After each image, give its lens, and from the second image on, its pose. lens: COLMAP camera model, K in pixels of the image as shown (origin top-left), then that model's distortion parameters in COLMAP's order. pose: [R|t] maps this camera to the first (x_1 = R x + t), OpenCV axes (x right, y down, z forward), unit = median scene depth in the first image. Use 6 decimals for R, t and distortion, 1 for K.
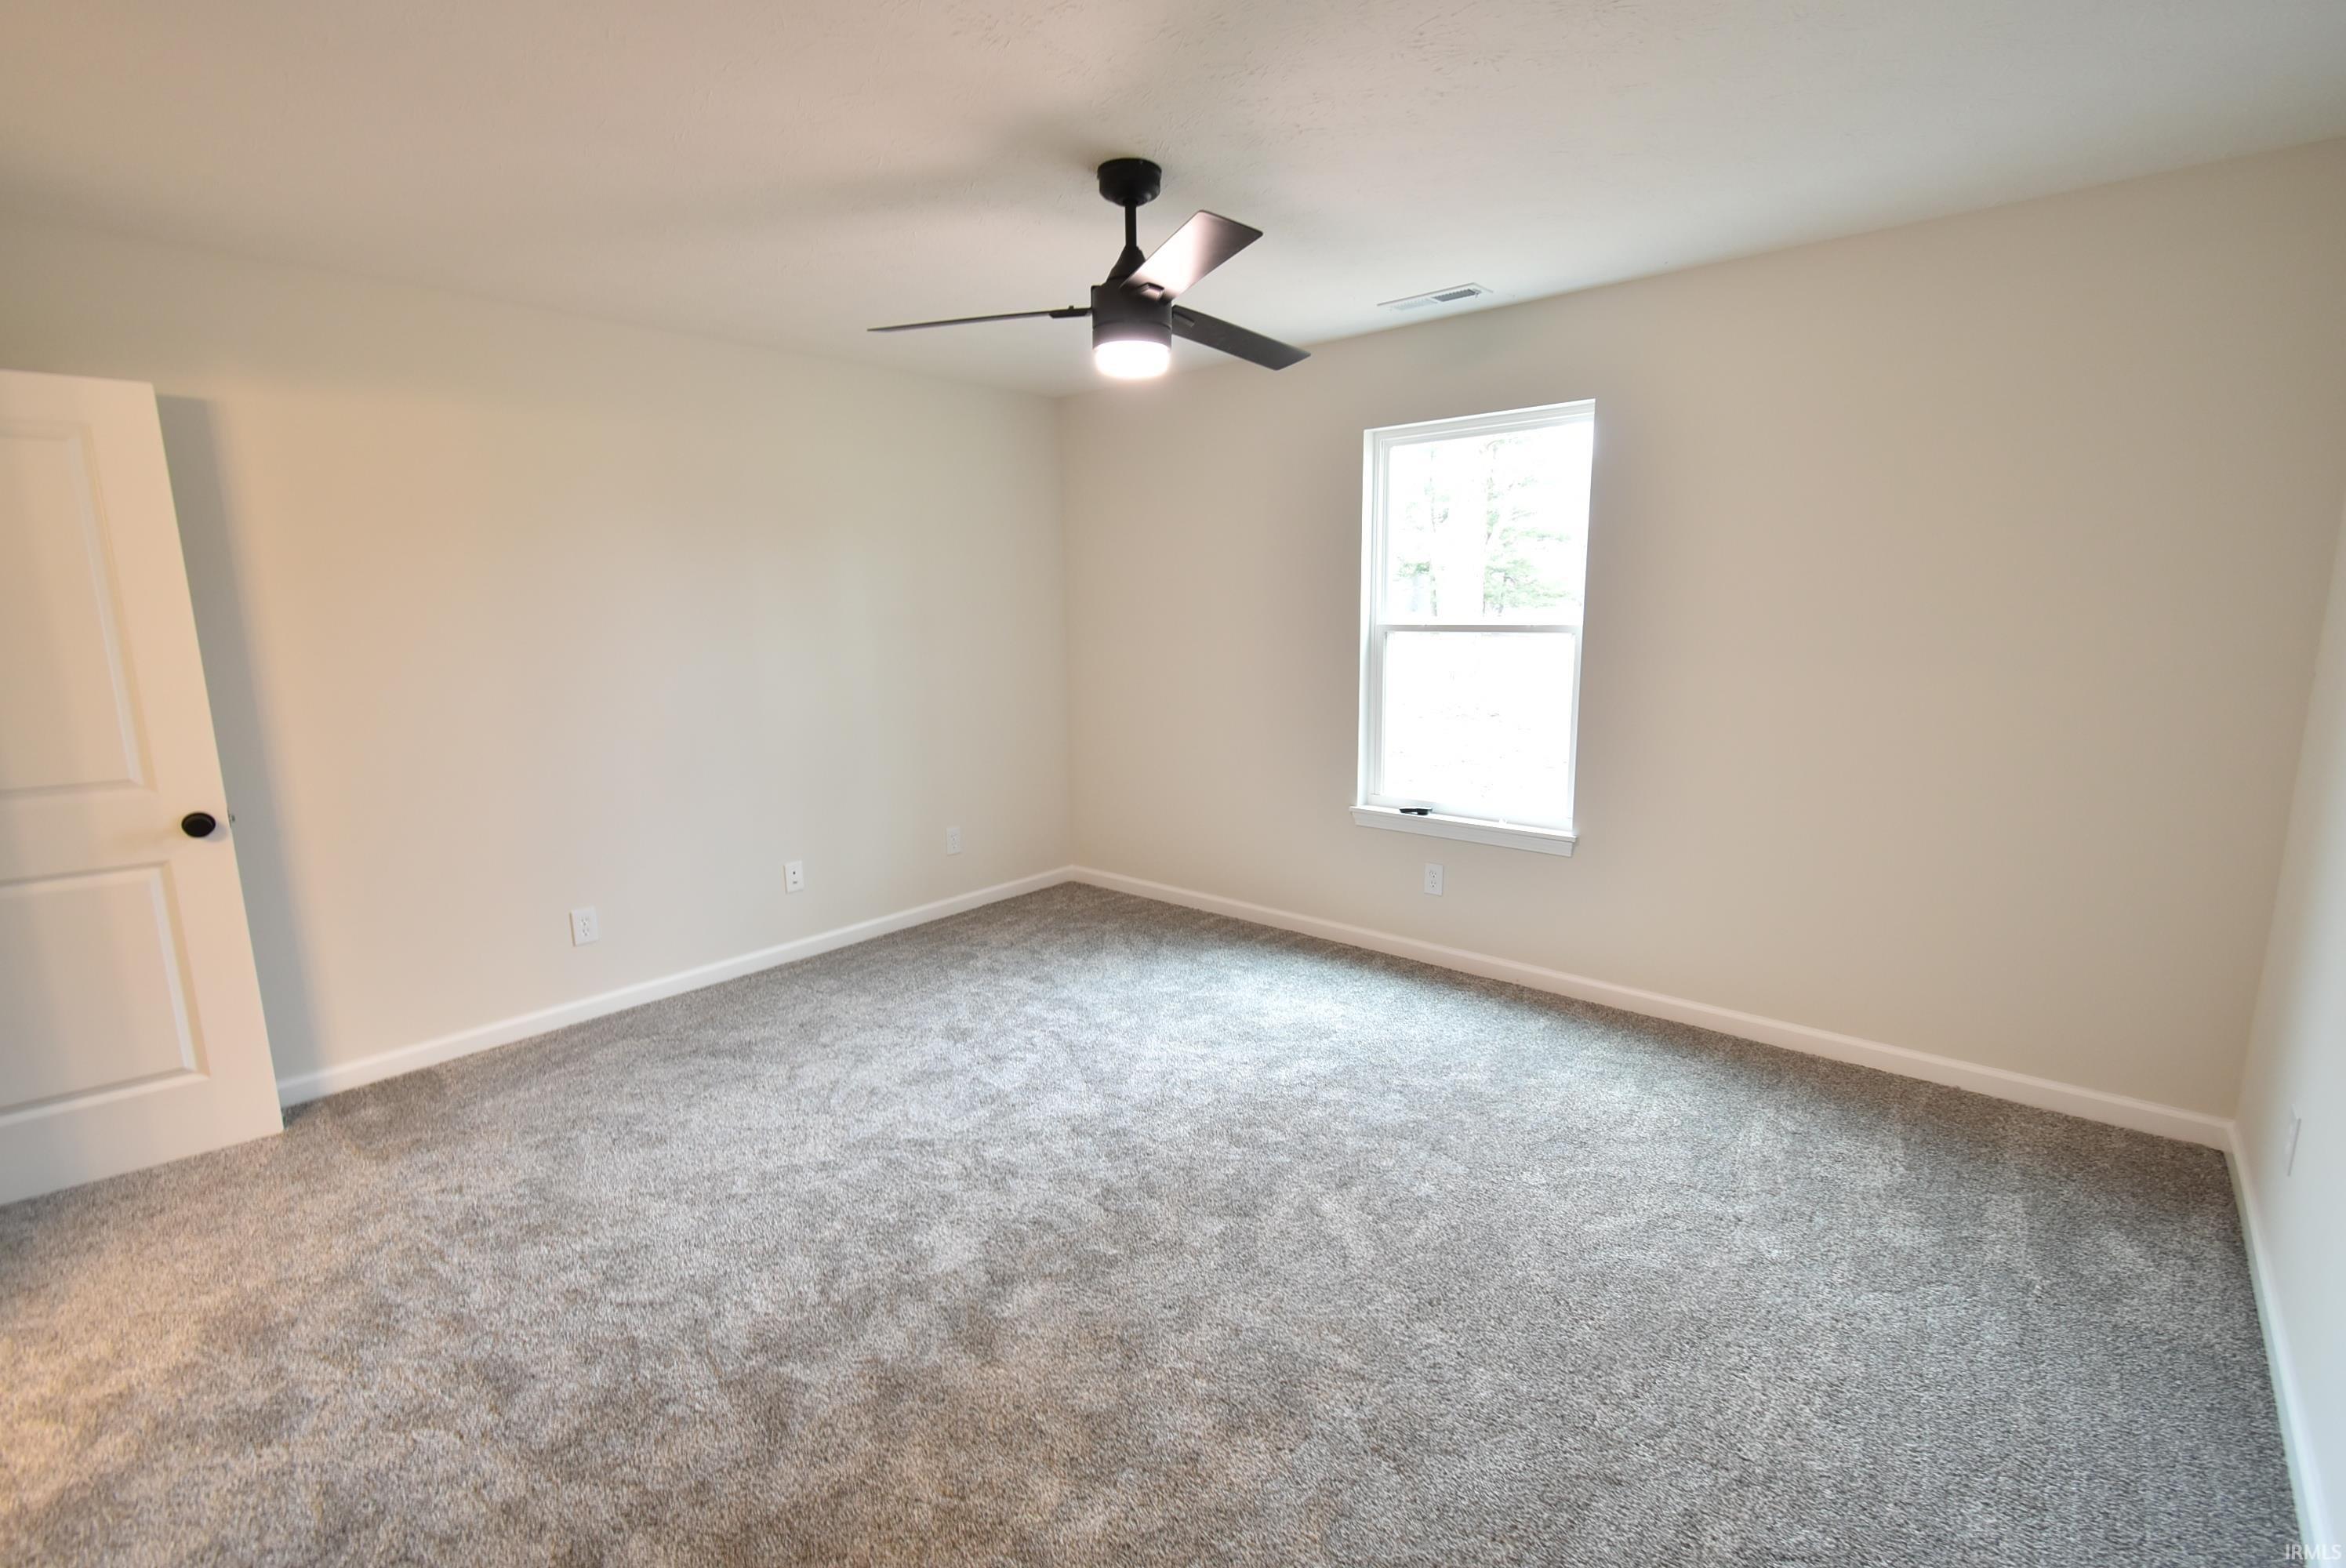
lens RADIAL K [[1048.8, 0, 1179.4], [0, 1048.8, 780.2], [0, 0, 1]] dist [-0.009253, 0.000159]
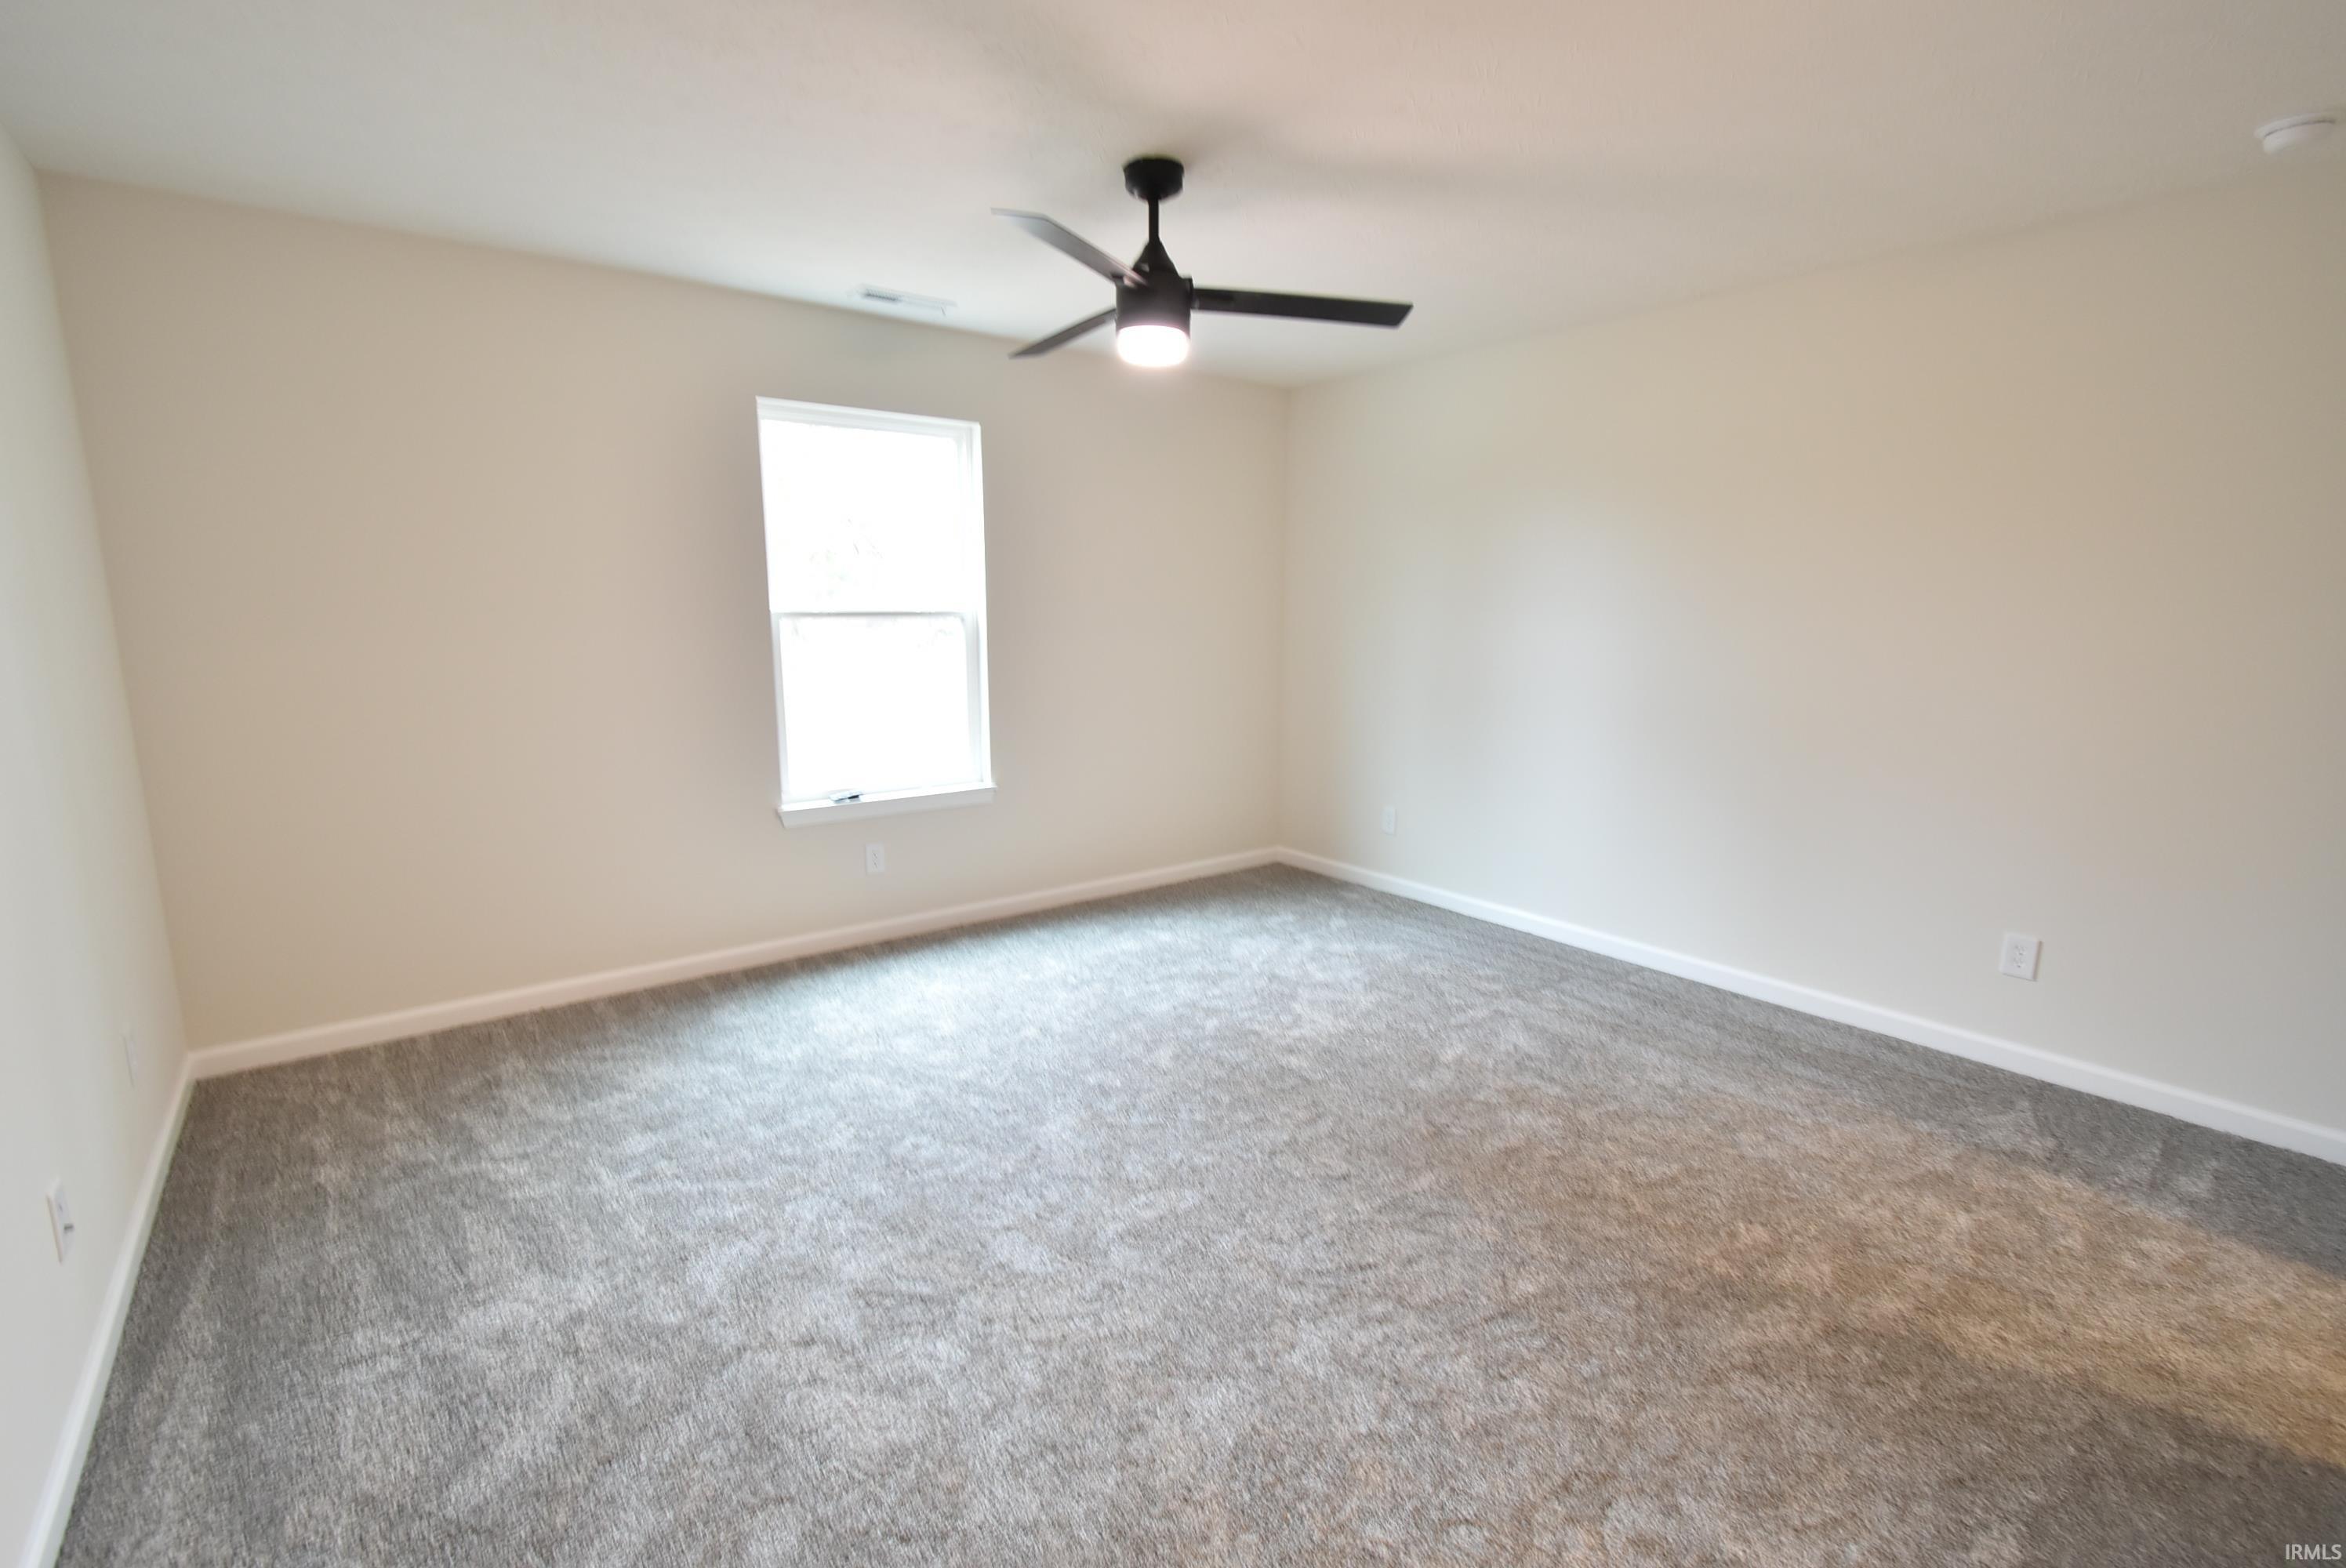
lens RADIAL K [[1036.4, 0, 1177.5], [0, 1036.4, 784.3], [0, 0, 1]] dist [0.003704, -0.003464]
pose [[0.193461, -0.153874, 0.968966, -0.736192], [0.160734, 0.979251, 0.123416, -0.060108], [-0.967852, 0.131870, 0.214180, 0.533005]]
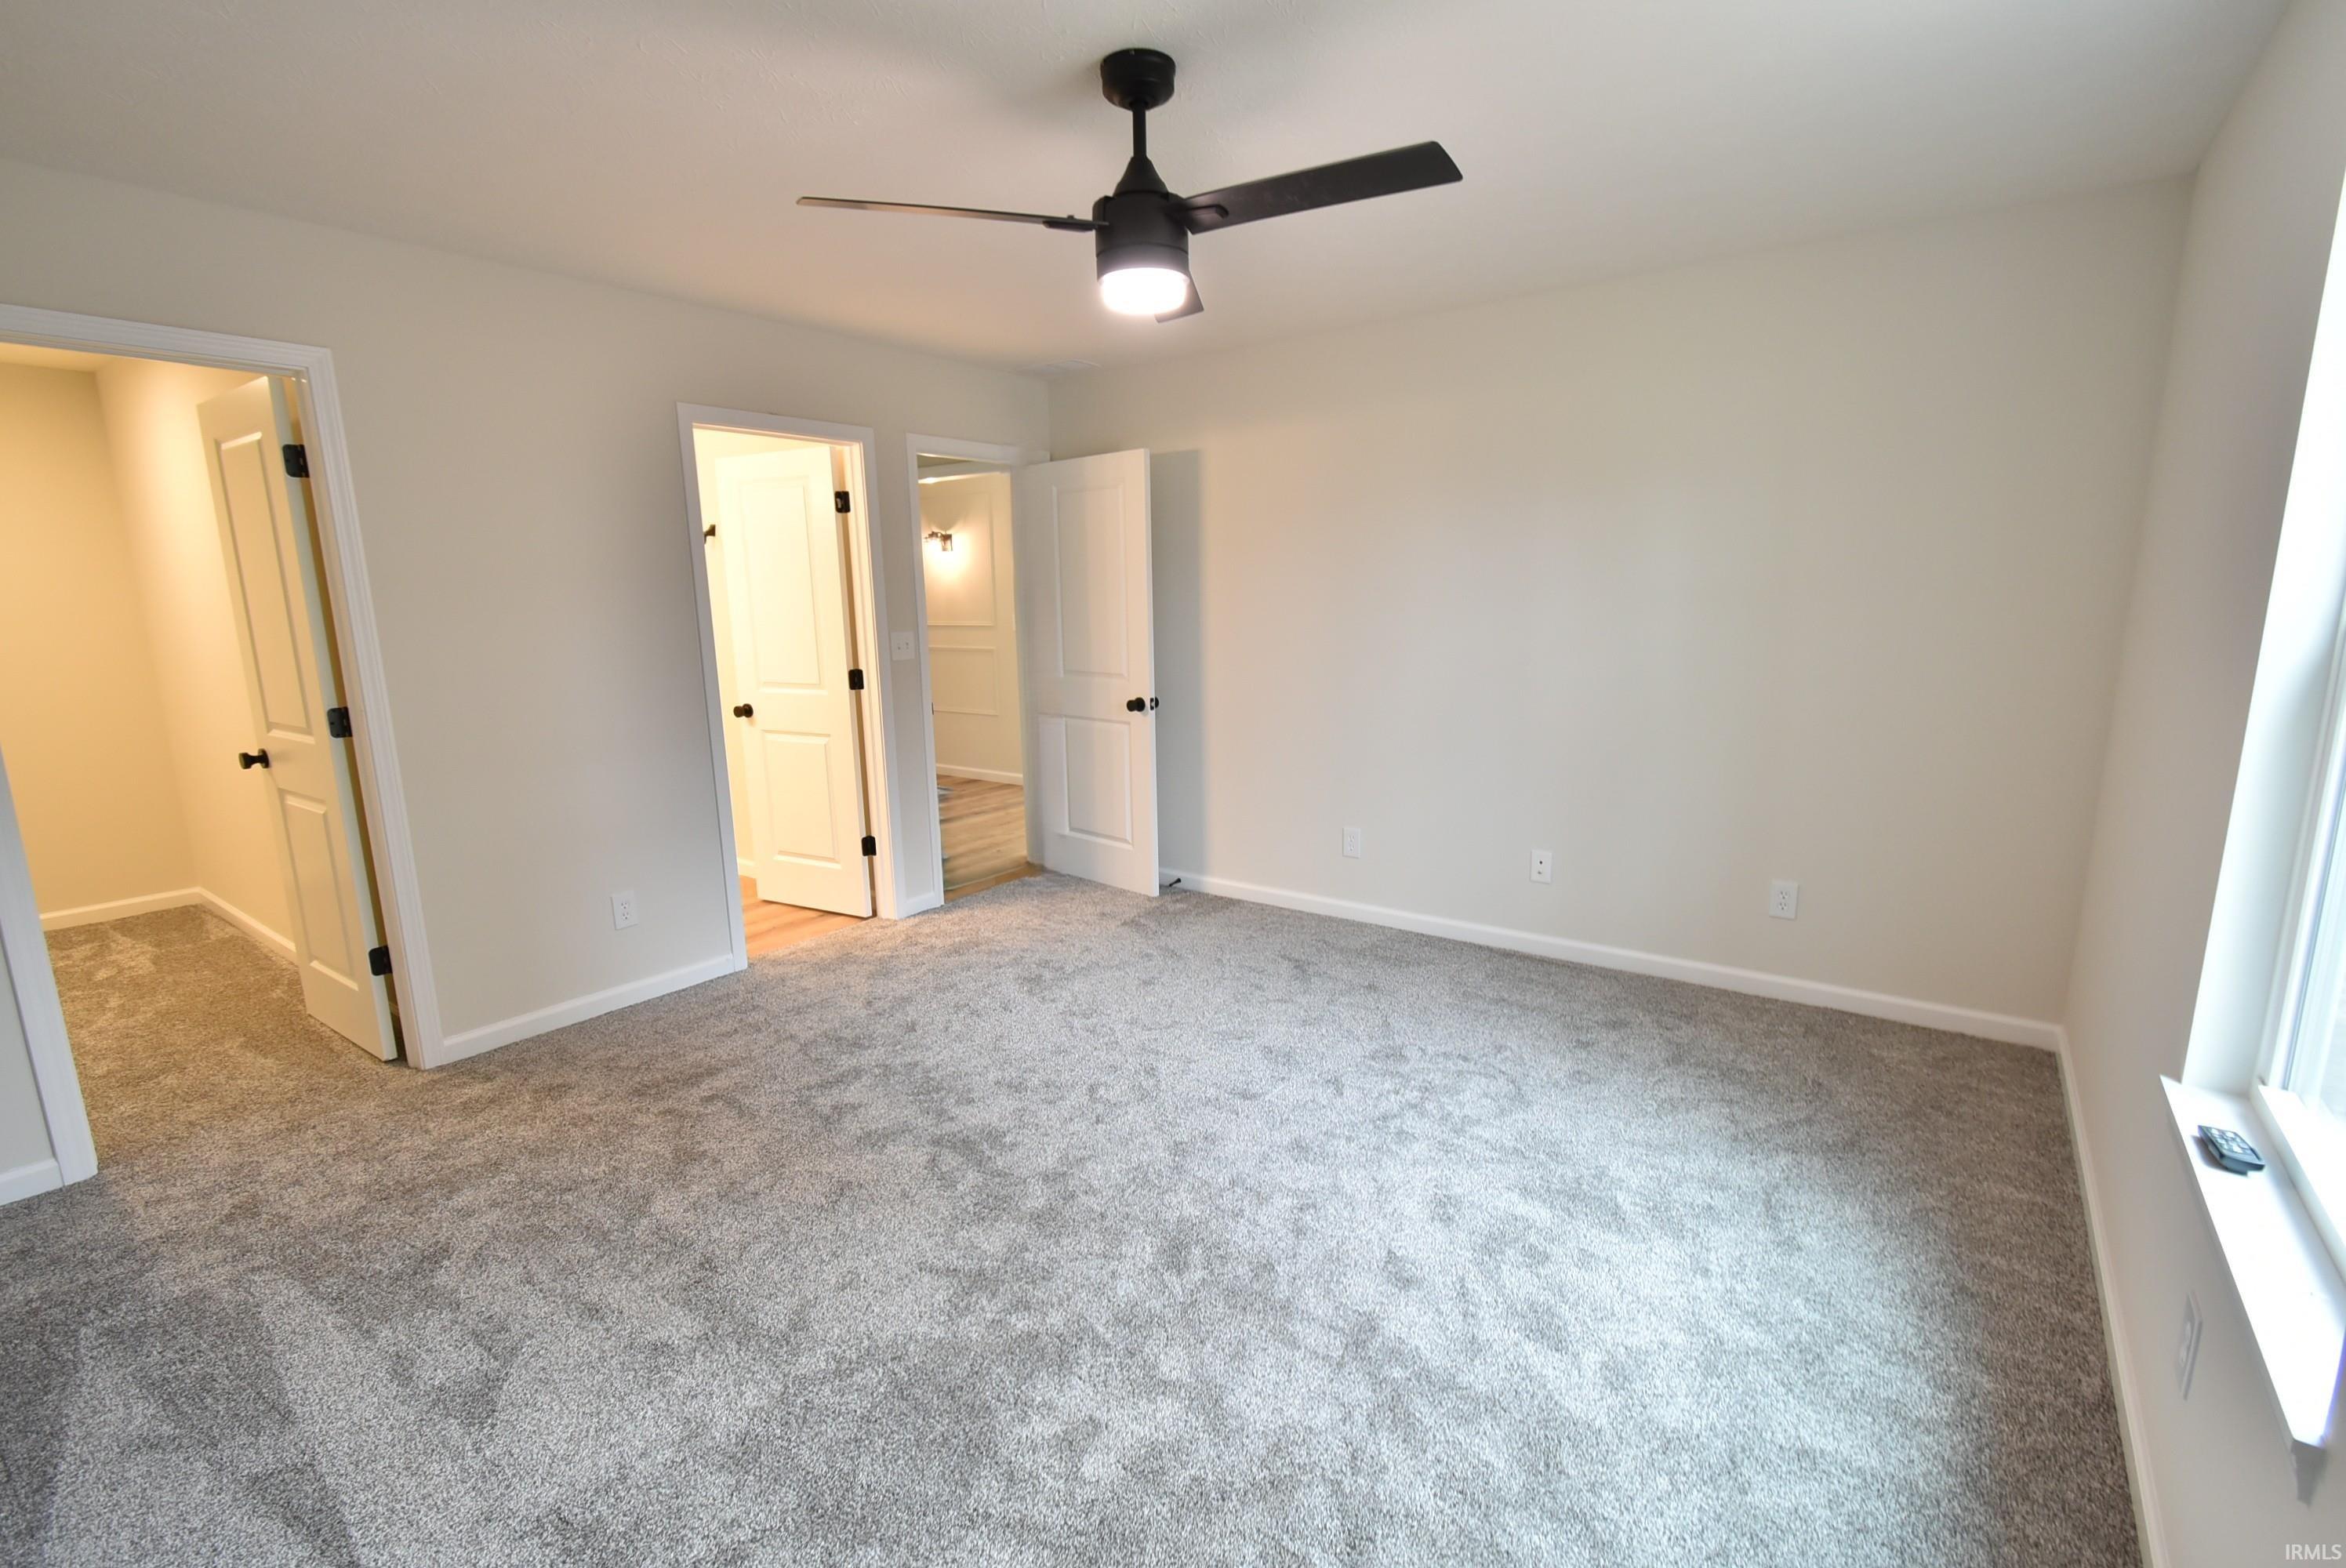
lens RADIAL K [[1047.5, 0, 1172.7], [0, 1047.5, 790.8], [0, 0, 1]] dist [0.008824, -0.003819]
pose [[0.074410, 0.199647, -0.977039, 0.571938], [-0.153712, 0.970342, 0.186572, -0.109331], [0.985310, 0.136300, 0.102892, 0.651878]]
